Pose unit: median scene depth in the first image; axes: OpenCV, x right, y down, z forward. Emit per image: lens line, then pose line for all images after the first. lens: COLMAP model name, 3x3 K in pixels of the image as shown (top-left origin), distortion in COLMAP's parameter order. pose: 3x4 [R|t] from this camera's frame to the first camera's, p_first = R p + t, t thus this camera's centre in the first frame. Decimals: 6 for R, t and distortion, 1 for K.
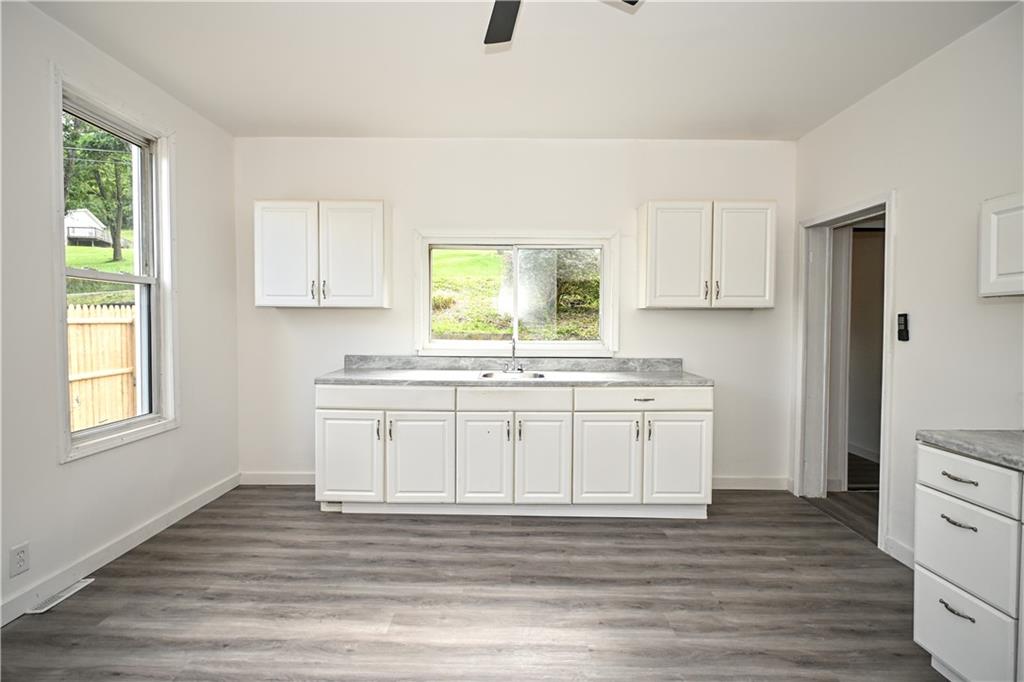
lens RADIAL K [[501.3, 0, 508.6], [0, 501.3, 338.2], [0, 0, 1]] dist [0.002294, 0.001121]
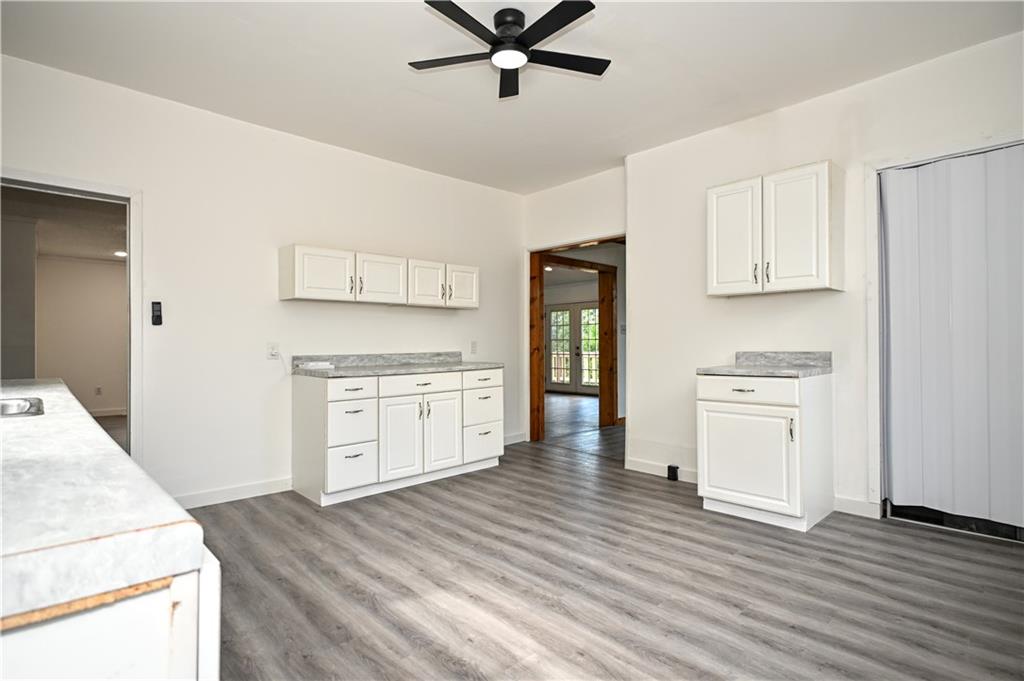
lens RADIAL K [[501.3, 0, 508.6], [0, 501.3, 337.7], [0, 0, 1]] dist [0.002294, 0.001121]
pose [[-0.681313, 0.004273, 0.731980, -0.623073], [0.021239, 0.999677, 0.013933, 0.035640], [-0.731684, 0.025039, -0.681184, 1.191712]]
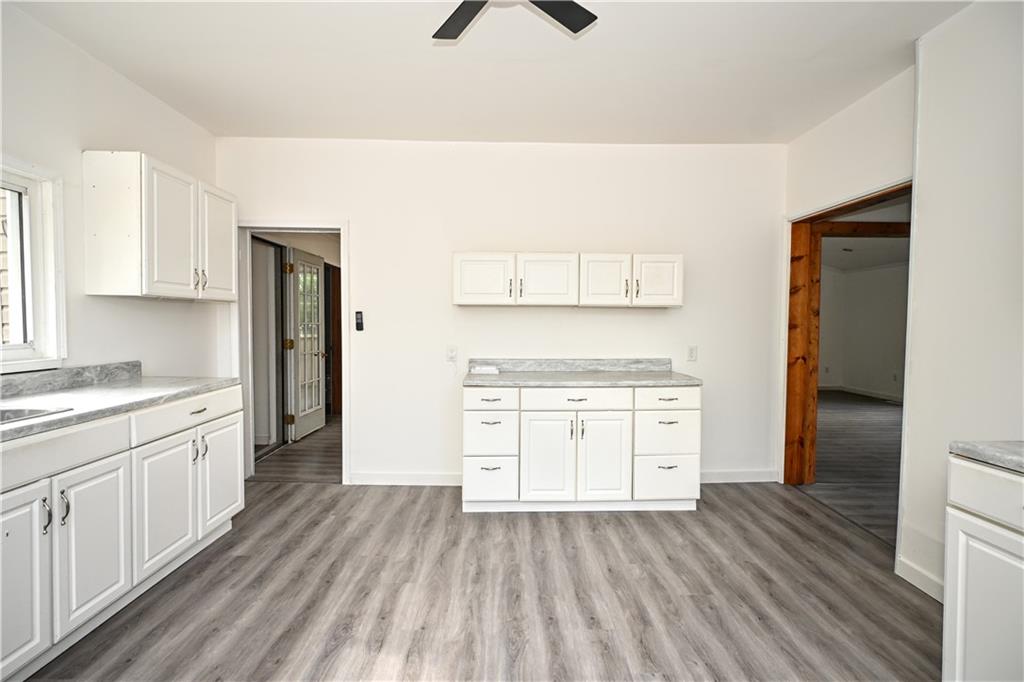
lens RADIAL K [[490.8, 0, 517.4], [0, 490.8, 339.7], [0, 0, 1]] dist [-0.001405, -0.000002]
pose [[-0.025585, -0.039866, 0.998877, -0.609843], [0.021149, 0.998959, 0.040410, -0.015505], [-0.999449, 0.022159, -0.024715, 0.585723]]
